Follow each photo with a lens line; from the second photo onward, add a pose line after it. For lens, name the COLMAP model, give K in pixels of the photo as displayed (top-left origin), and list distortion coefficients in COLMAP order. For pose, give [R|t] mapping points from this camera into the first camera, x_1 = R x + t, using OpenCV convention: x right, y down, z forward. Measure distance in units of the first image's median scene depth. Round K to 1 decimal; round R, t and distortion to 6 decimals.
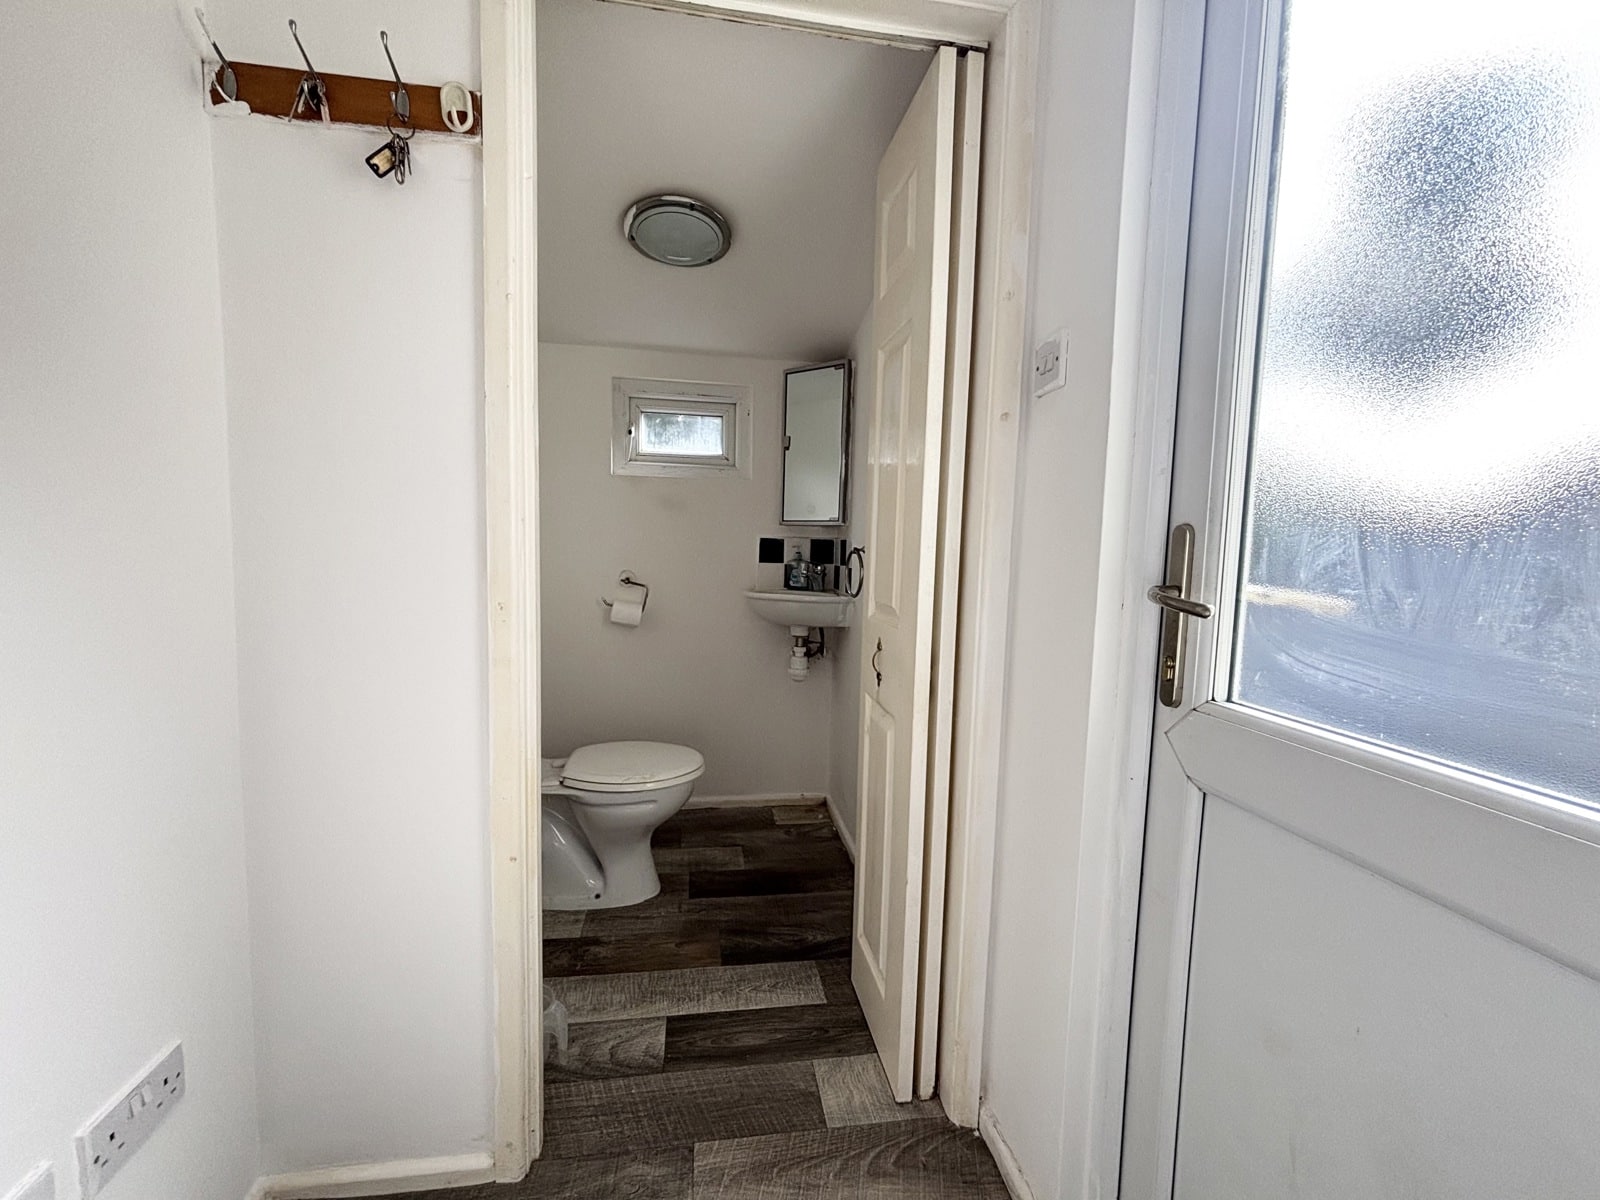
lens RADIAL K [[646.5, 0, 805.0], [0, 646.5, 598.5], [0, 0, 1]] dist [0.001249, 0.000649]
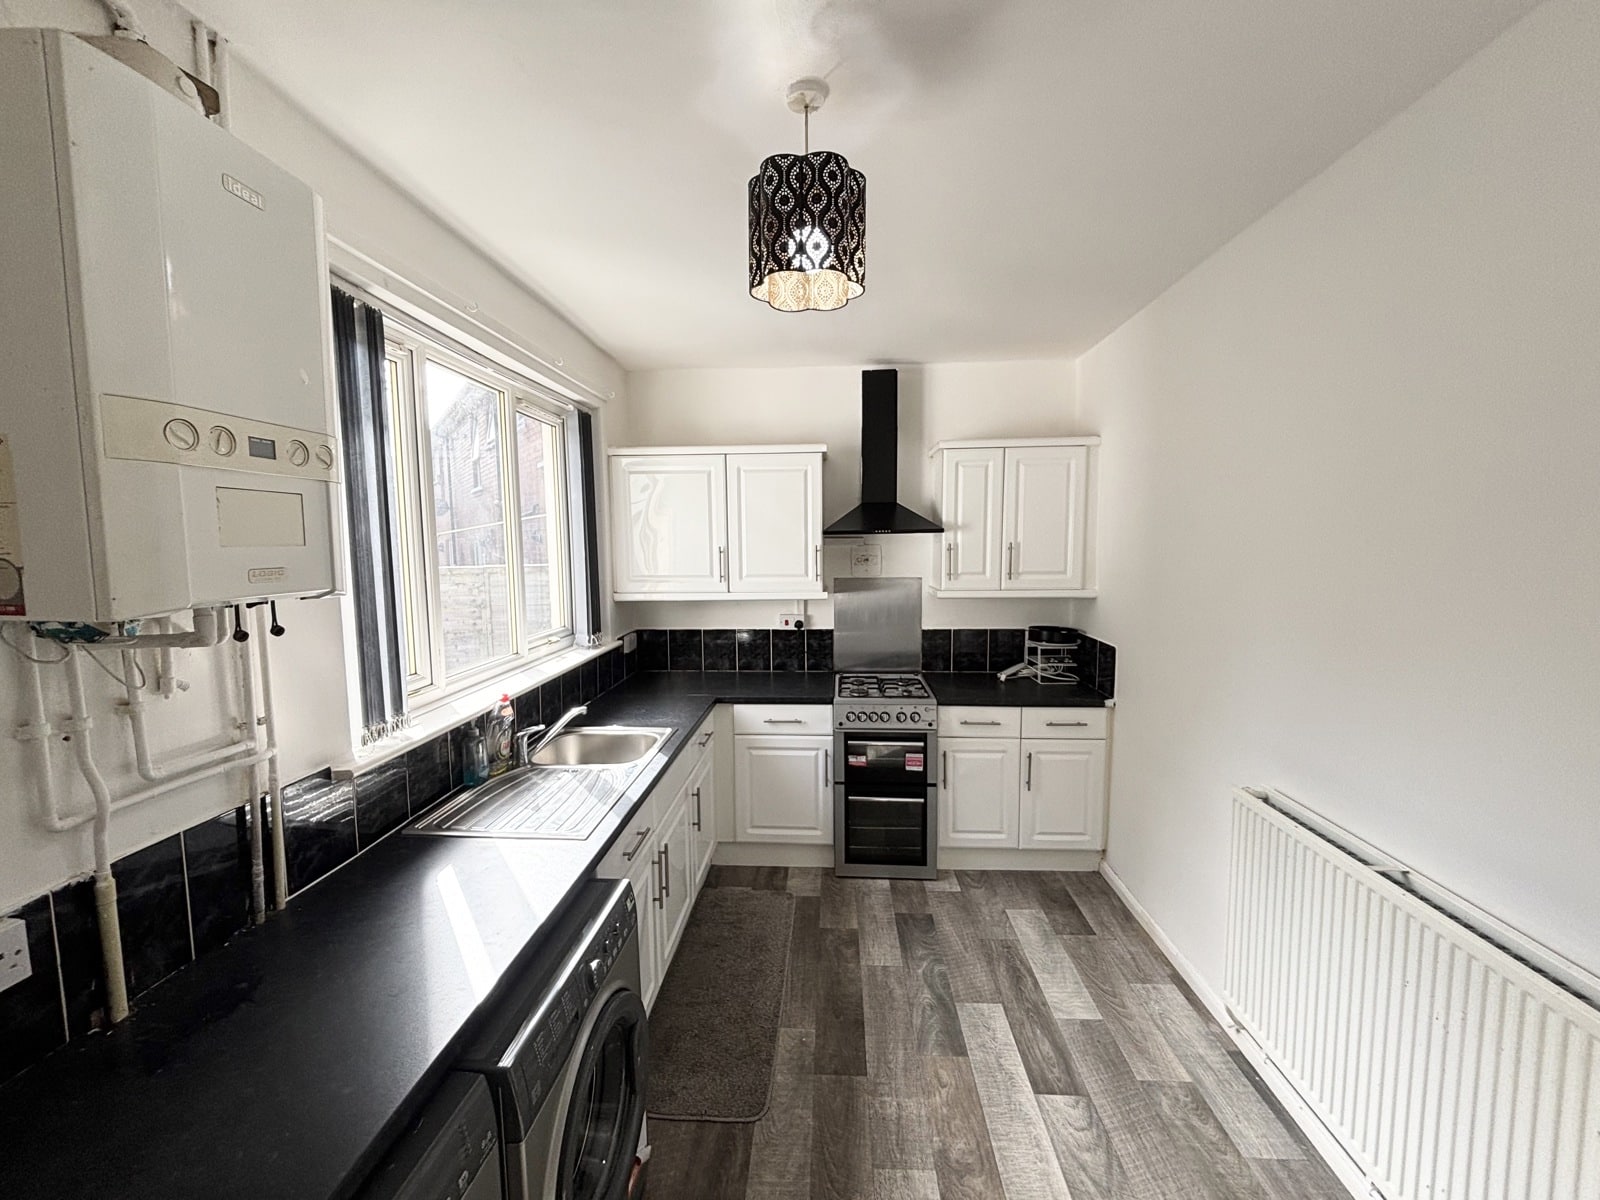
lens RADIAL K [[636.9, 0, 800.0], [0, 636.9, 600.0], [0, 0, 1]] dist [0.000370, -0.000400]
pose [[0.217448, -0.118452, 0.968858, -1.552113], [0.096414, 0.990361, 0.099443, -0.547941], [-0.971299, 0.071787, 0.226772, 1.186708]]
